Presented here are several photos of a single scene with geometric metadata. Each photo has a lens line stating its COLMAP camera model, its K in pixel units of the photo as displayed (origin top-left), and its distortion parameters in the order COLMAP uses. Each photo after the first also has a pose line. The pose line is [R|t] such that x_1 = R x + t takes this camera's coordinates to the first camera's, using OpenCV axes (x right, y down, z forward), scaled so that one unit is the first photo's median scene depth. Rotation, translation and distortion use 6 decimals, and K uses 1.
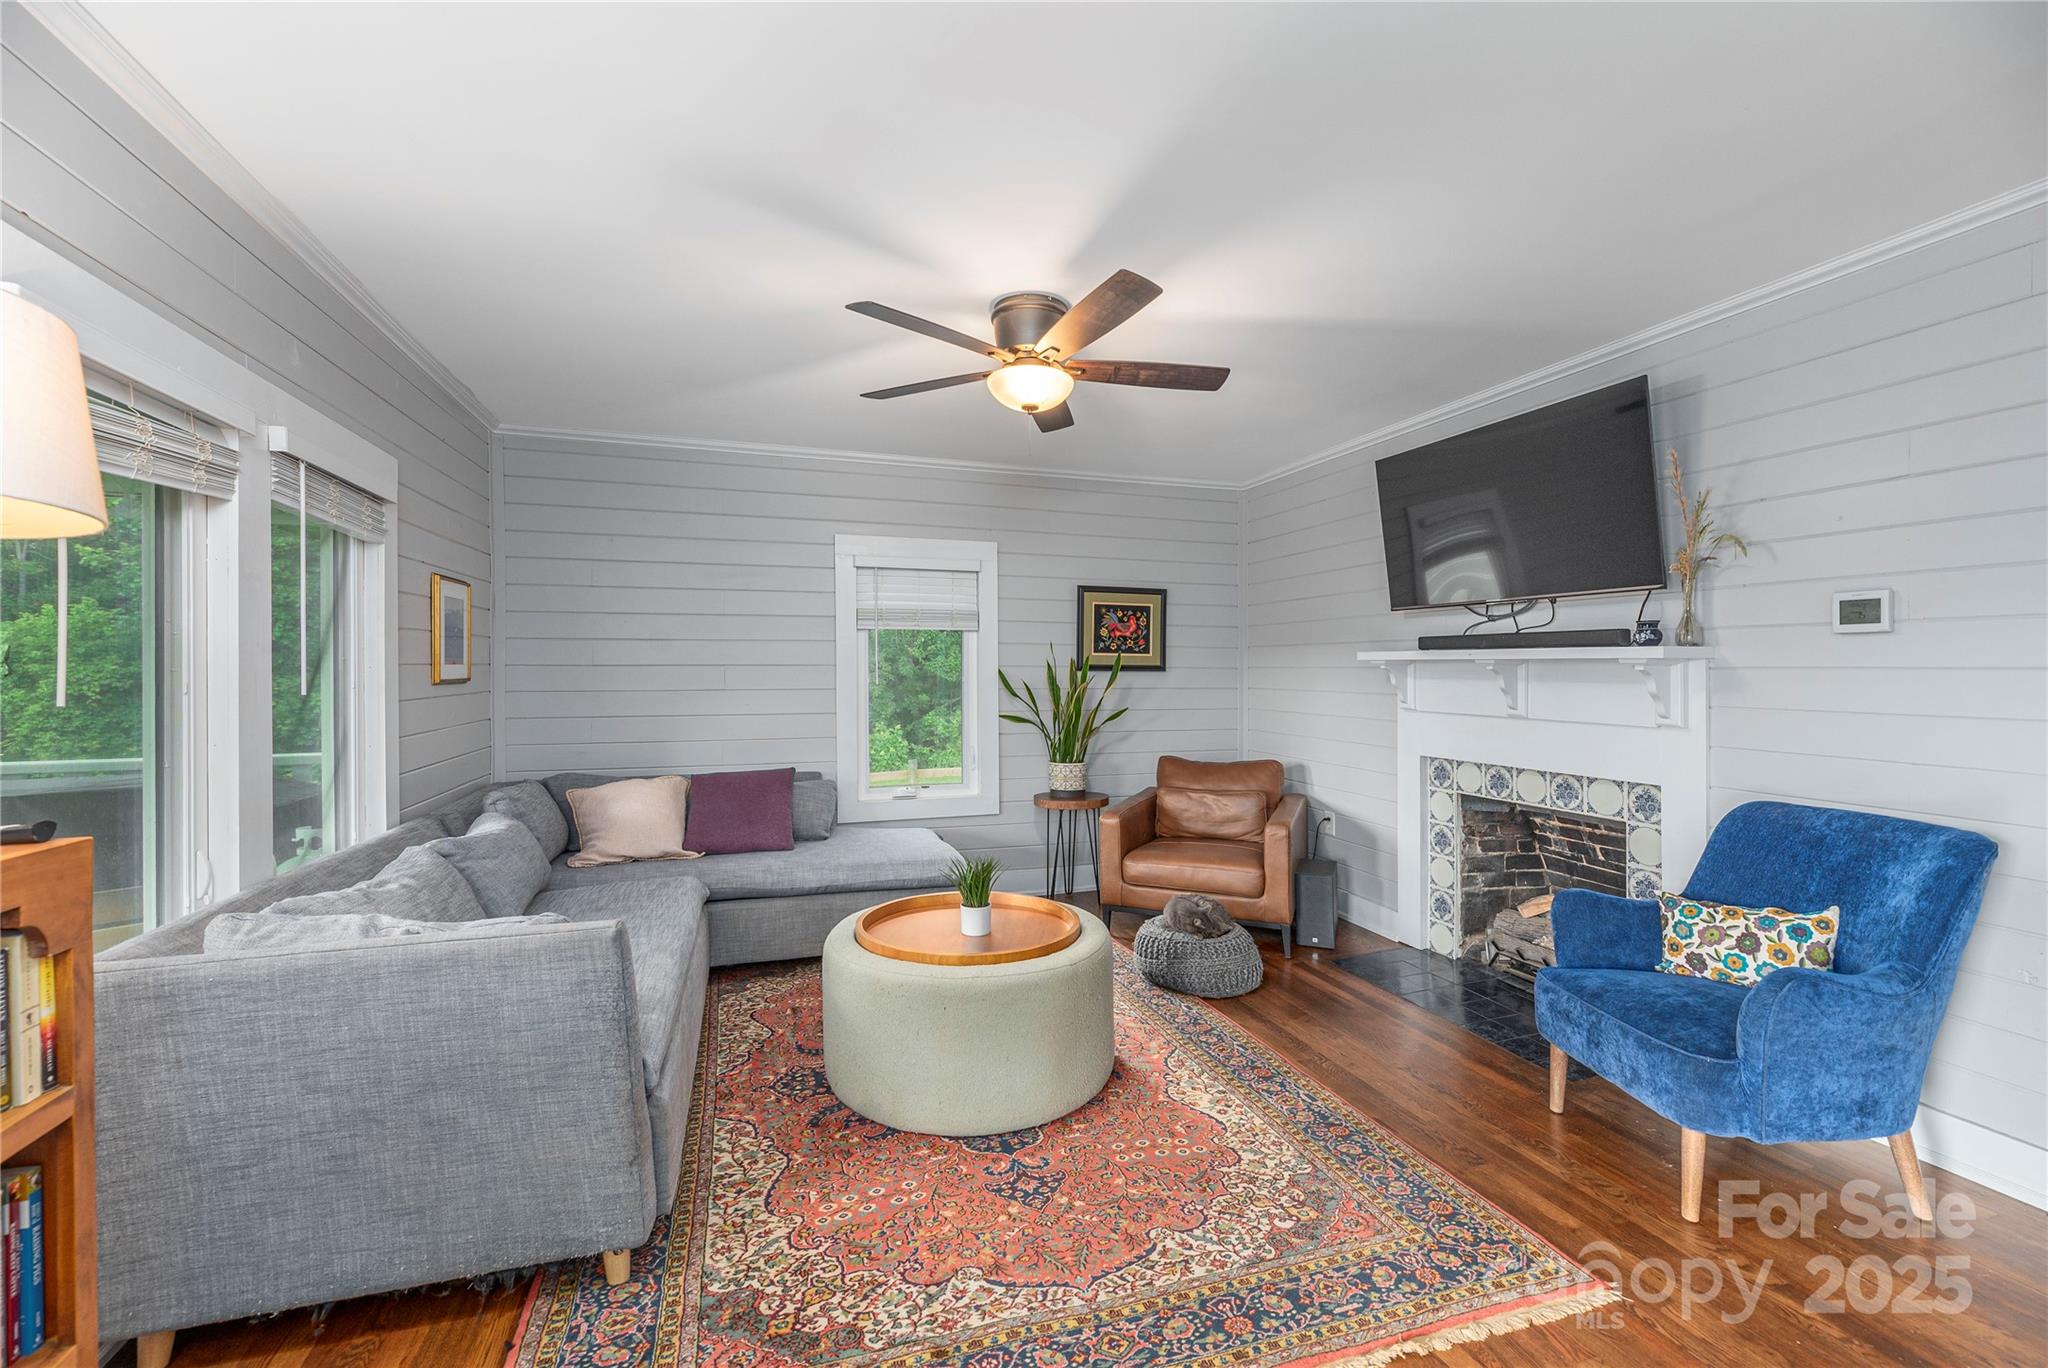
lens RADIAL K [[833.1, 0, 1020.9], [0, 833.1, 669.4], [0, 0, 1]] dist [-0.000355, -0.000140]
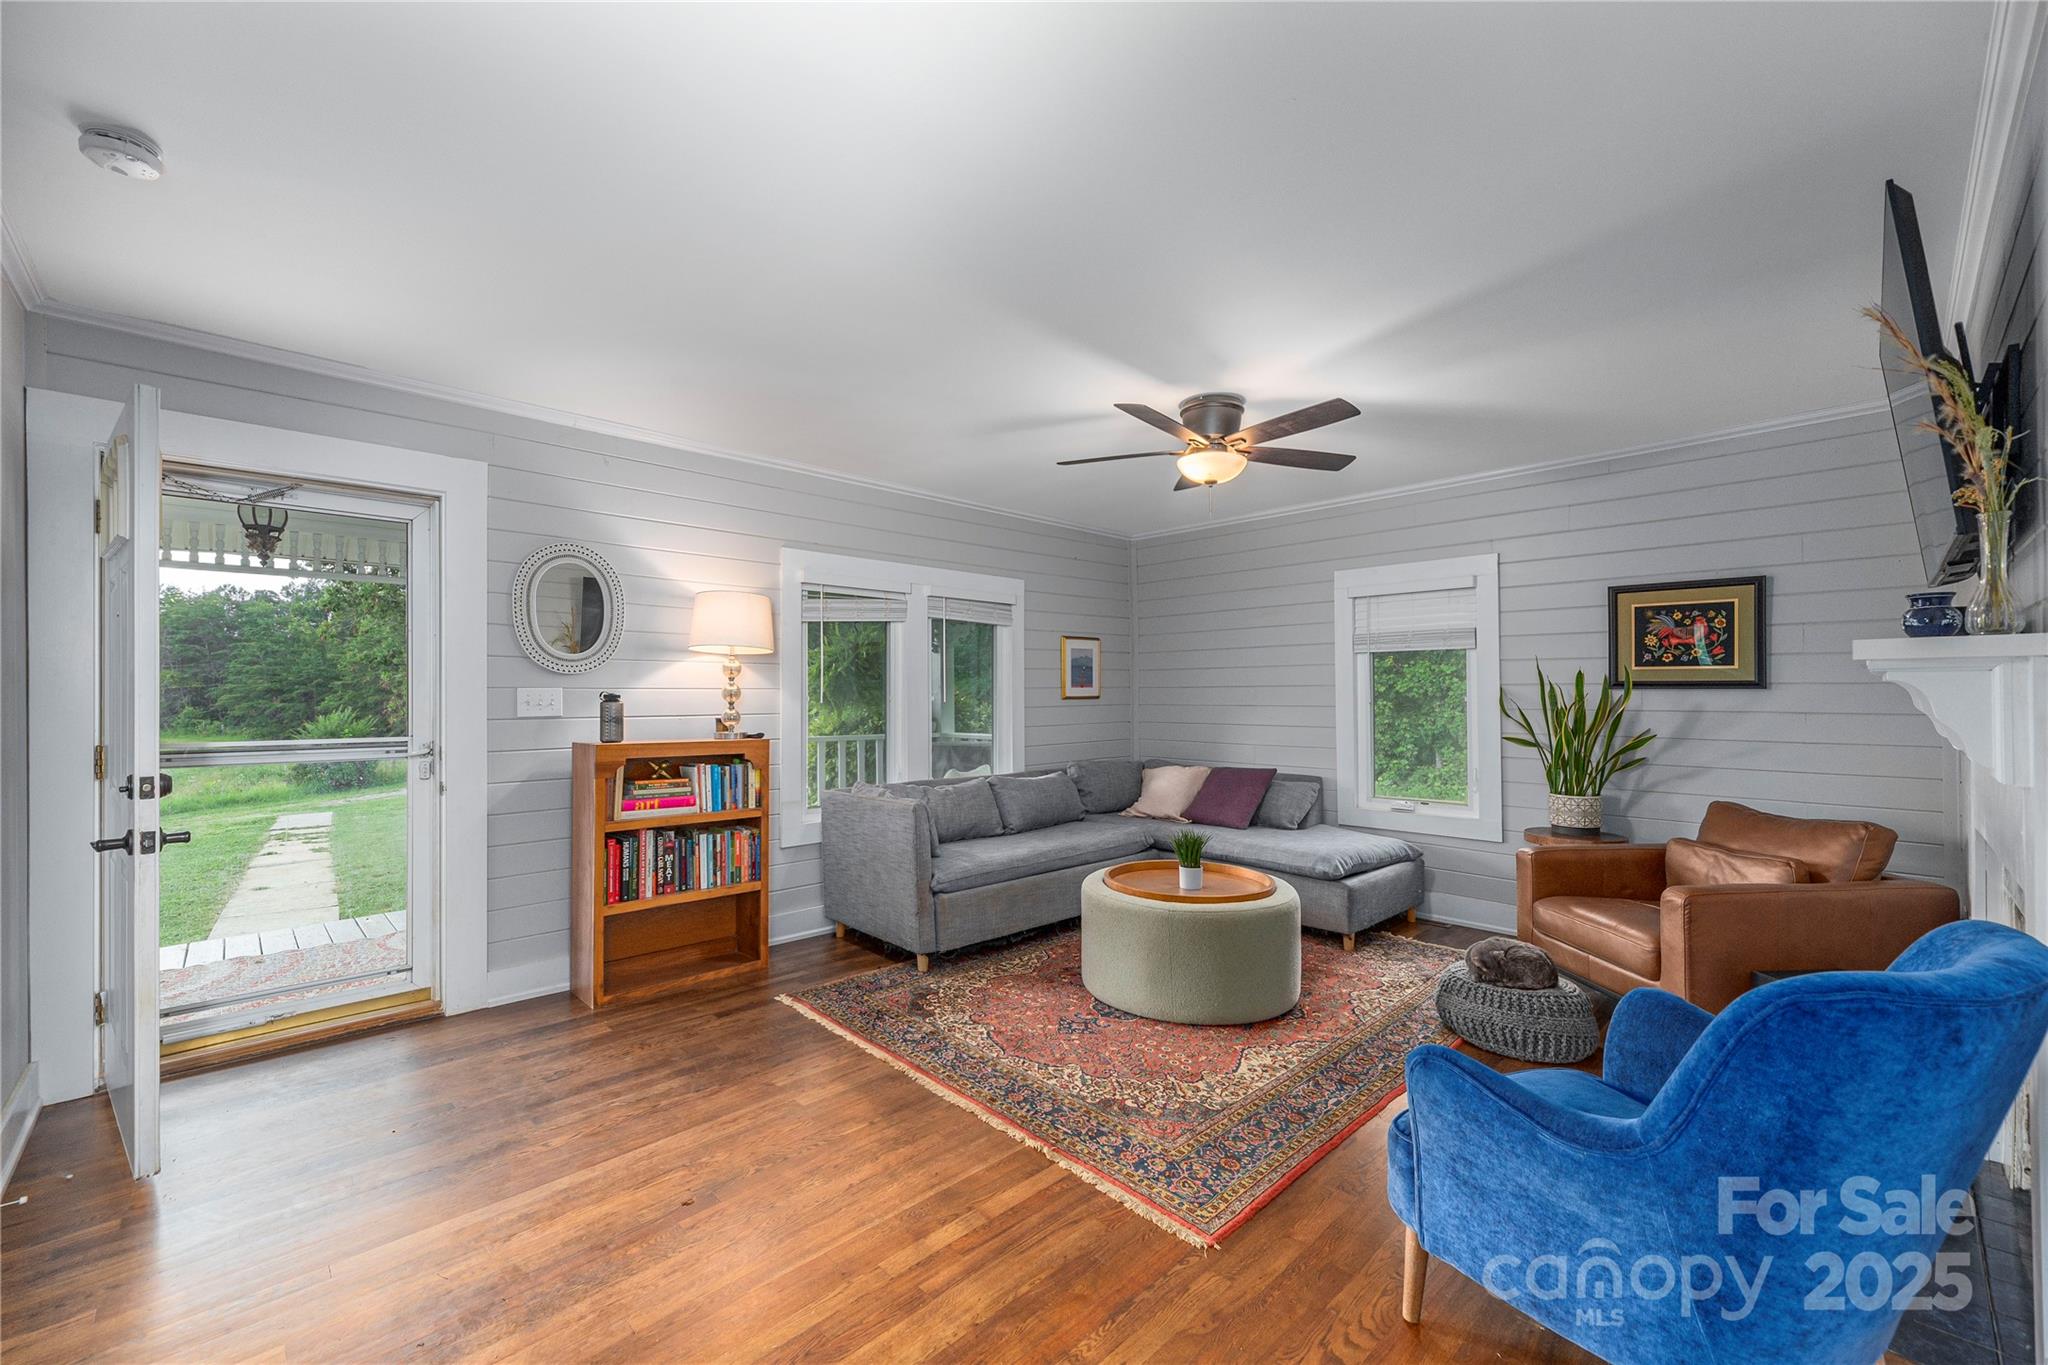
lens RADIAL K [[830.0, 0, 1024.0], [0, 830.0, 682.5], [0, 0, 1]] dist [-0.000879, -0.000070]
pose [[0.433612, -0.014233, -0.900987, 0.775696], [0.003620, 0.999895, -0.014053, 0.006971], [0.901093, 0.002832, 0.433618, 0.146064]]
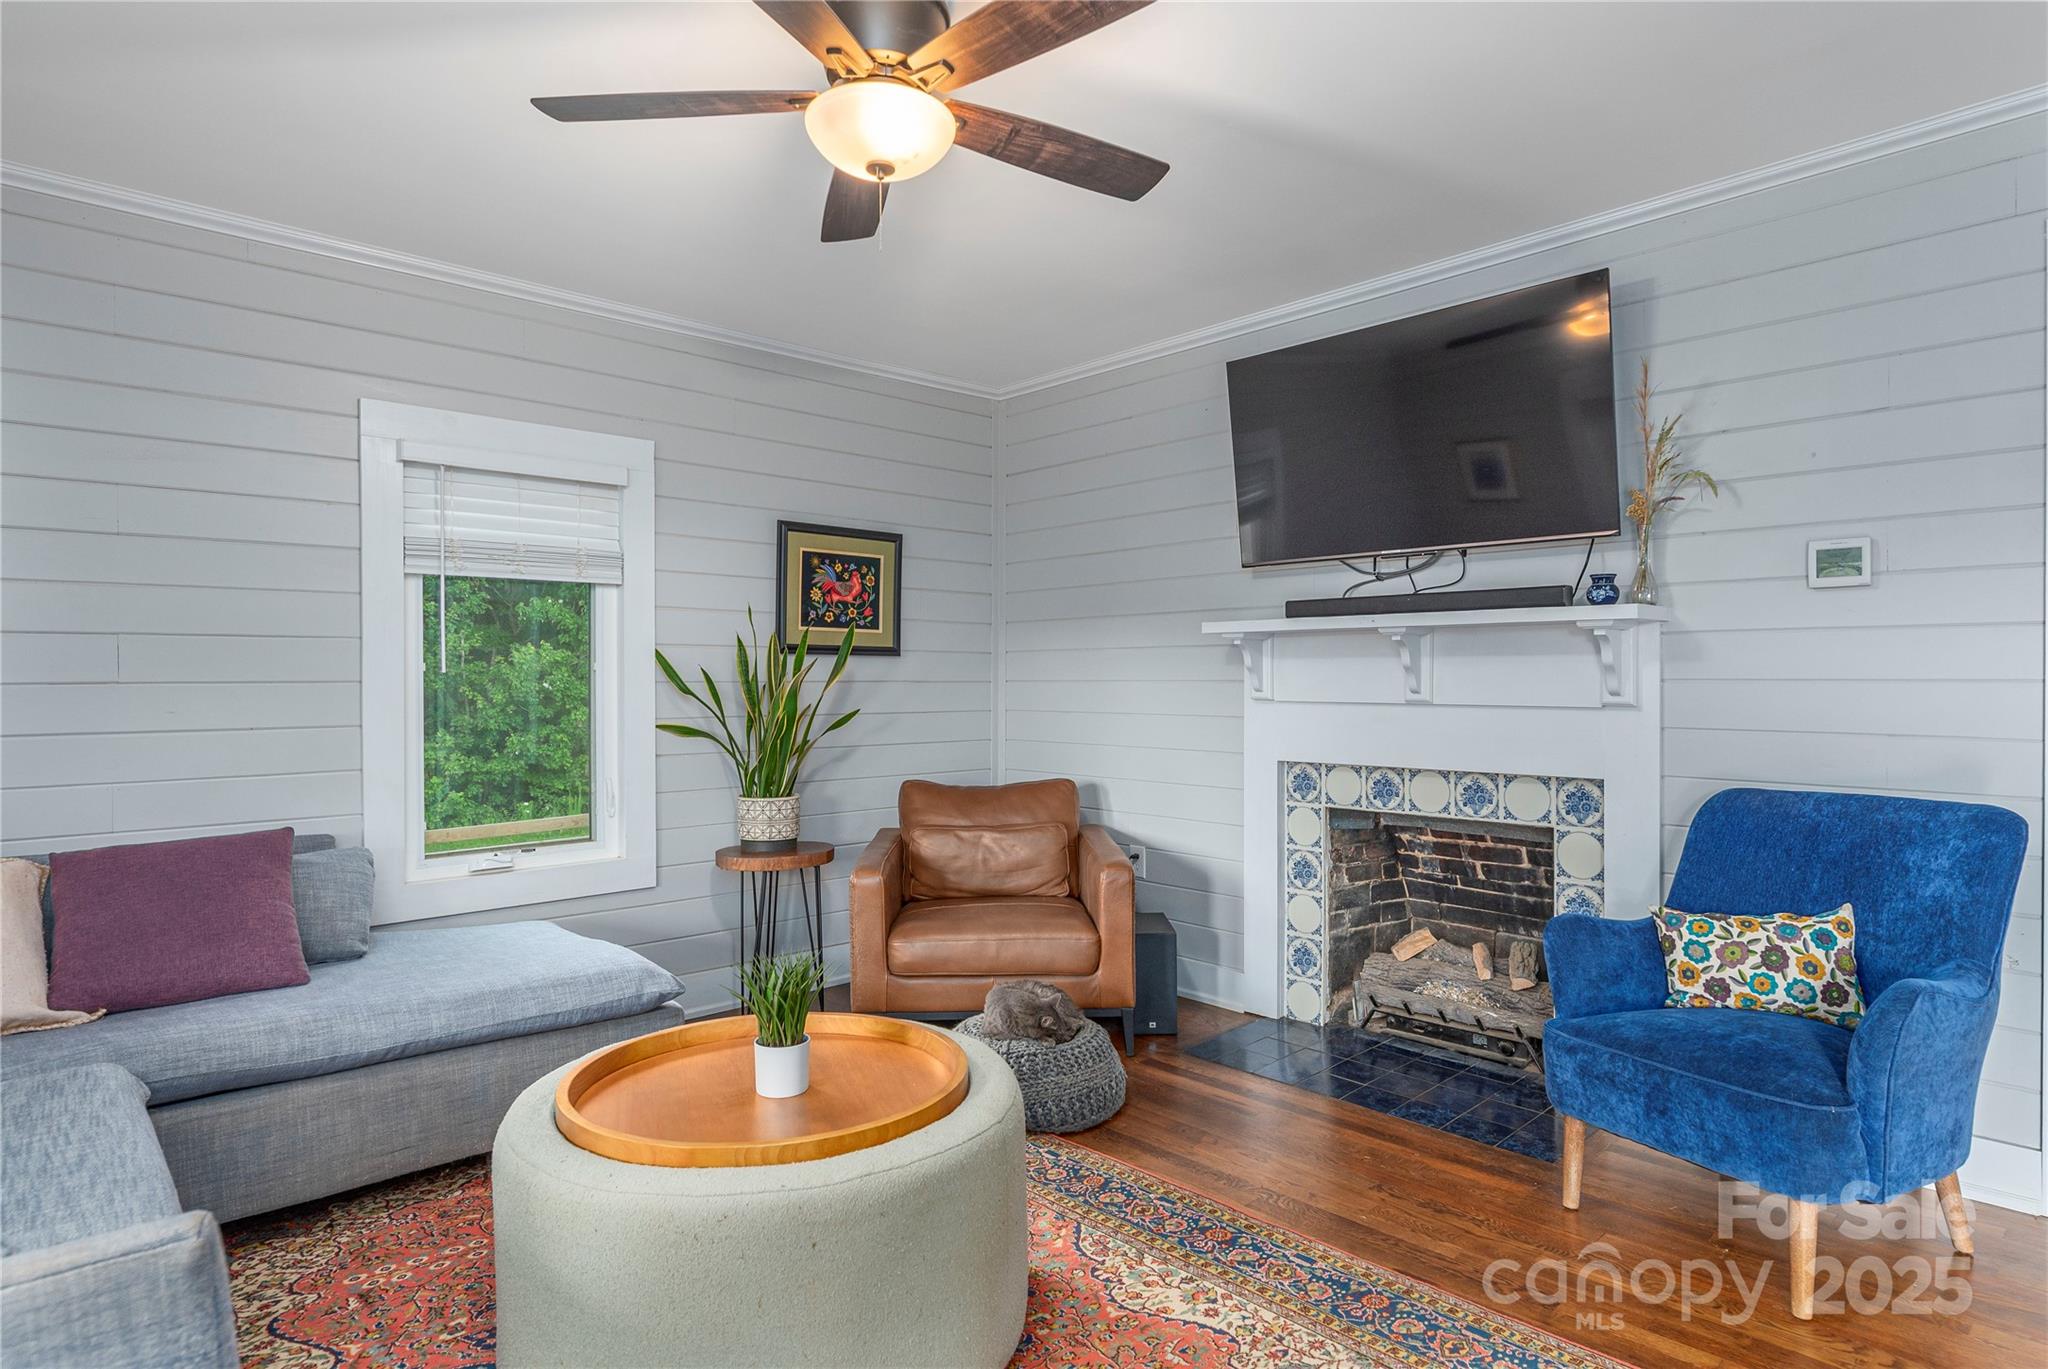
lens RADIAL K [[1127.0, 0, 1014.3], [0, 1127.0, 675.0], [0, 0, 1]] dist [-0.000255, -0.001320]
pose [[0.911931, -0.004336, 0.410320, -0.167409], [0.006124, 0.999977, -0.003043, 0.030164], [-0.410297, 0.005288, 0.911937, 0.184352]]
